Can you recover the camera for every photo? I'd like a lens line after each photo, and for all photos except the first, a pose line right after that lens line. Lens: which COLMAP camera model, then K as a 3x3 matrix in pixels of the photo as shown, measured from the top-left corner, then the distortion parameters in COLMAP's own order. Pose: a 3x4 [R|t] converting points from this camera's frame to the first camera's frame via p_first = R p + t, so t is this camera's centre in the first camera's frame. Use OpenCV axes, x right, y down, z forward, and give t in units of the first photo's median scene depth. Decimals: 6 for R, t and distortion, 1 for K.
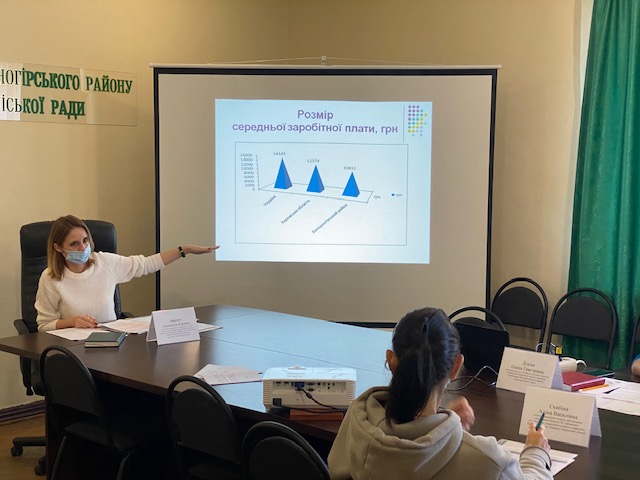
lens RADIAL K [[951.8, 0, 318.0], [0, 951.8, 241.9], [0, 0, 1]] dist [0.126973, -0.061584]
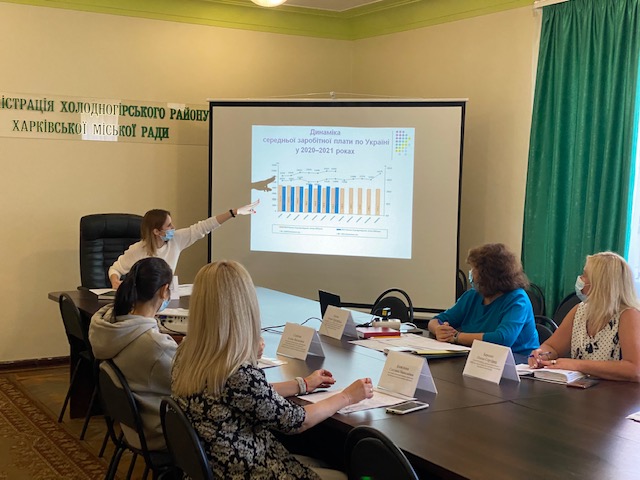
lens RADIAL K [[935.9, 0, 320.0], [0, 935.9, 240.0], [0, 0, 1]] dist [0.127294, -0.127144]
pose [[0.963661, 0.033414, -0.265029, 0.319307], [-0.038618, 0.999150, -0.014449, 0.020351], [0.264320, 0.024159, 0.964132, -0.196215]]
